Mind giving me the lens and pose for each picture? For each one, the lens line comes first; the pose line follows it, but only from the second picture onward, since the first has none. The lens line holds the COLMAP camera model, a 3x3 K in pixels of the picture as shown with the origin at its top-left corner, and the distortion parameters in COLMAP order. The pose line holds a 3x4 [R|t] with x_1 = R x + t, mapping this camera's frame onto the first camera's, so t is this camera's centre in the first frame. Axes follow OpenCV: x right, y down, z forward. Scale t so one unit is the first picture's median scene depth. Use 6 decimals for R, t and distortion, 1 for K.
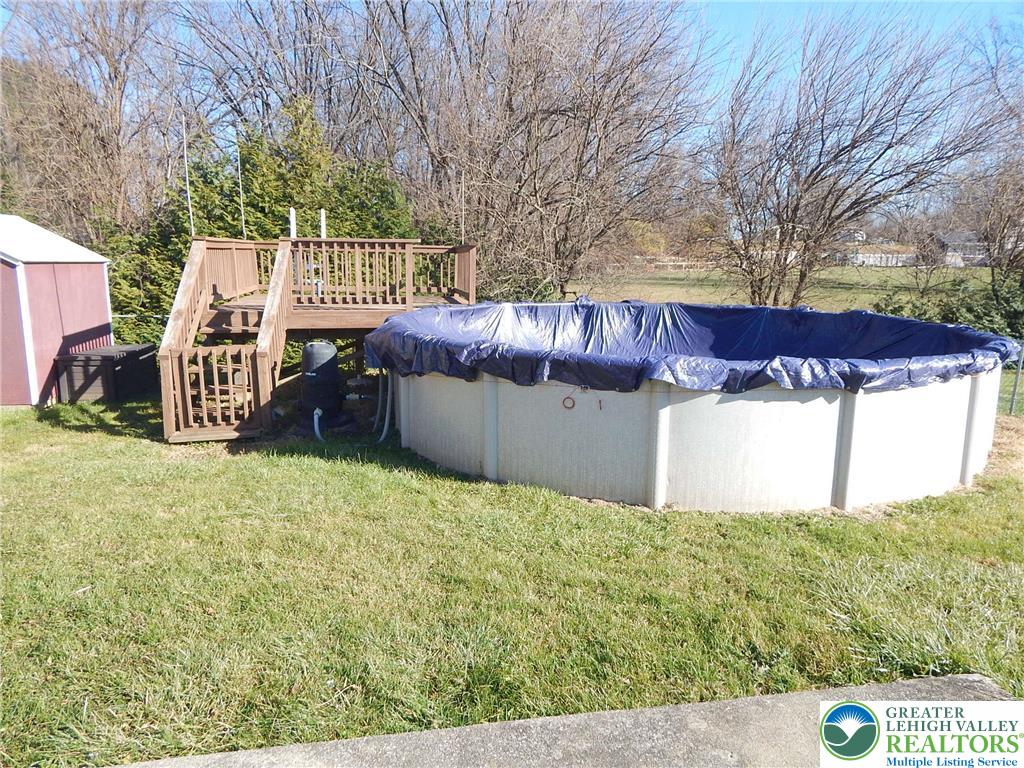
lens RADIAL K [[674.6, 0, 512.0], [0, 674.6, 380.3], [0, 0, 1]] dist [-0.001576, -0.010235]
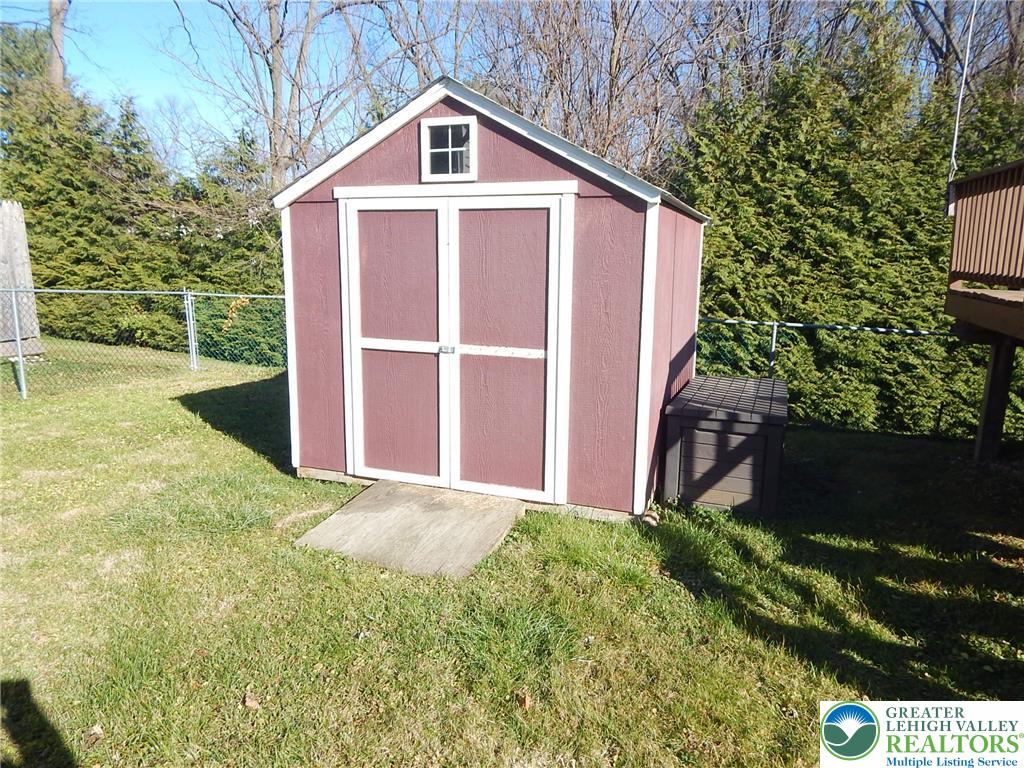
lens RADIAL K [[674.6, 0, 512.0], [0, 674.6, 386.0], [0, 0, 1]] dist [-0.001576, -0.010235]
pose [[0.866095, 0.101944, -0.489374, -0.520594], [-0.096050, 0.994680, 0.037219, -0.054323], [0.490565, 0.014769, 0.871279, 0.510953]]
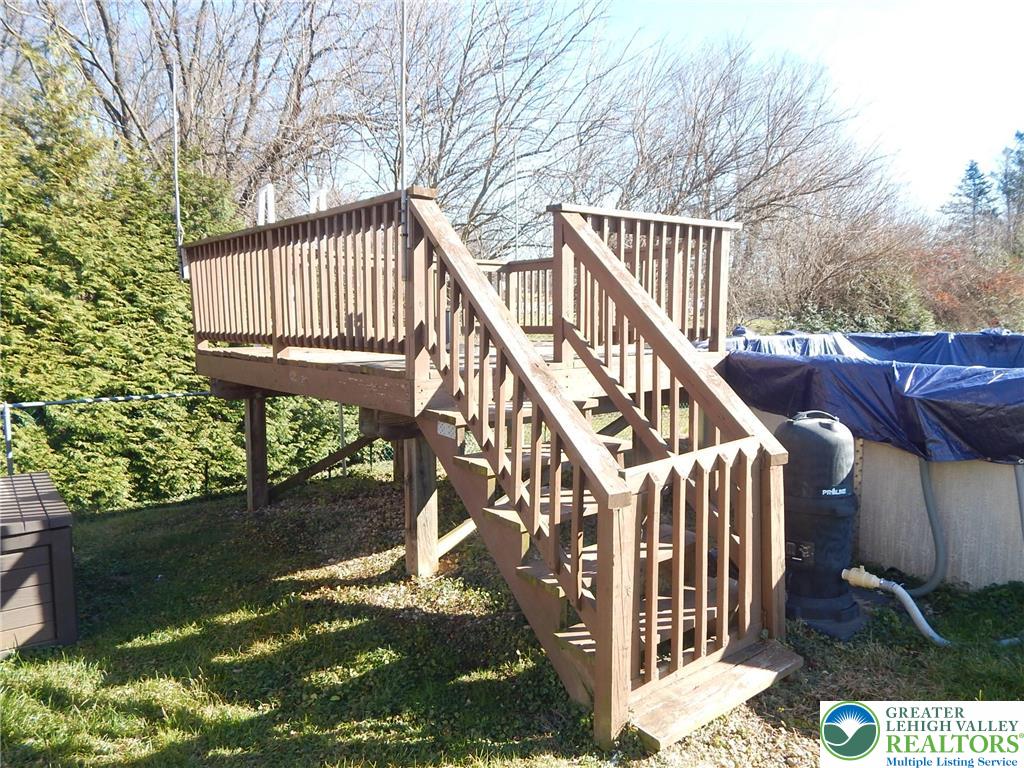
lens RADIAL K [[734.6, 0, 508.9], [0, 734.6, 378.1], [0, 0, 1]] dist [-0.013652, -0.004476]
pose [[0.880388, -0.062860, 0.470070, -0.551167], [0.105587, 0.992280, -0.065060, -0.057745], [-0.462352, 0.106911, 0.880228, 0.517480]]
